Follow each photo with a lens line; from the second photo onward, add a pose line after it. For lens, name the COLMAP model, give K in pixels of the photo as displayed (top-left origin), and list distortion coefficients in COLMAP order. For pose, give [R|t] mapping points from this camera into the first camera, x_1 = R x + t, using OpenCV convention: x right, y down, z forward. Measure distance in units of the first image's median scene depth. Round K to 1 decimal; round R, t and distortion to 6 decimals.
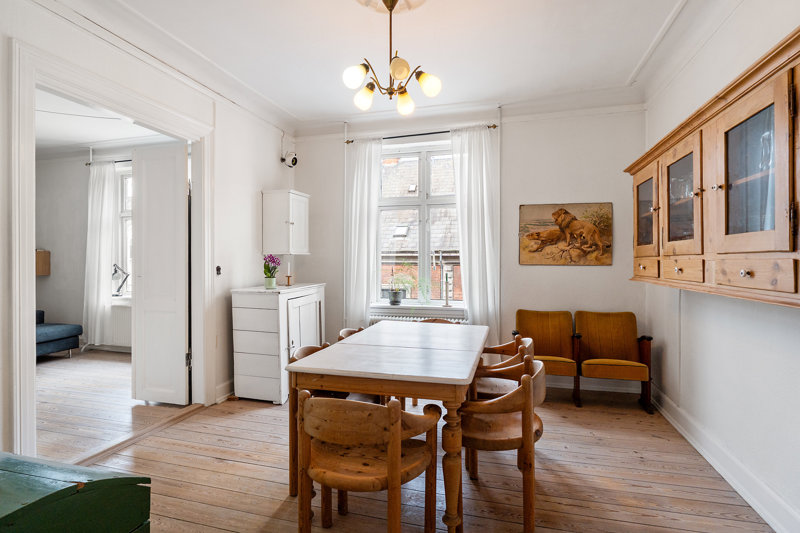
lens RADIAL K [[402.9, 0, 399.6], [0, 402.9, 261.9], [0, 0, 1]] dist [-0.000331, -0.000022]
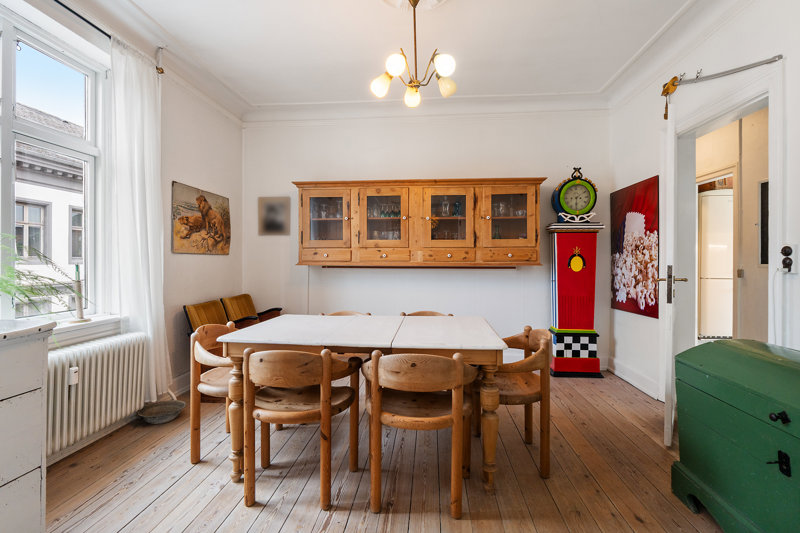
lens RADIAL K [[370.7, 0, 400.3], [0, 370.7, 261.9], [0, 0, 1]] dist [0.001331, 0.000101]
pose [[-0.176725, -0.005085, 0.984247, -0.549514], [0.000400, 0.999986, 0.005238, 0.022430], [-0.984260, 0.001320, -0.176721, 0.690252]]
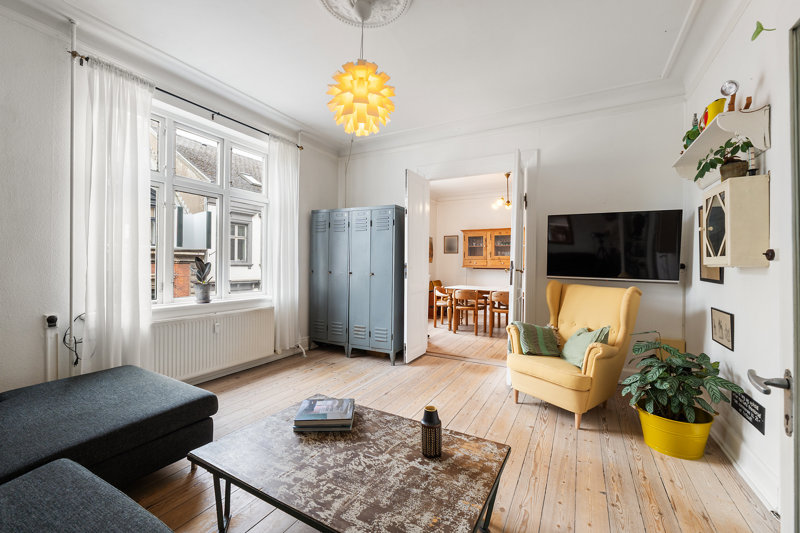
lens RADIAL K [[333.6, 0, 399.0], [0, 333.6, 267.3], [0, 0, 1]] dist [0.000368, 0.000006]
pose [[0.224725, 0.000999, 0.974422, -1.480591], [-0.009891, 0.999950, 0.001256, 0.036086], [-0.974372, -0.009920, 0.224724, 0.704096]]
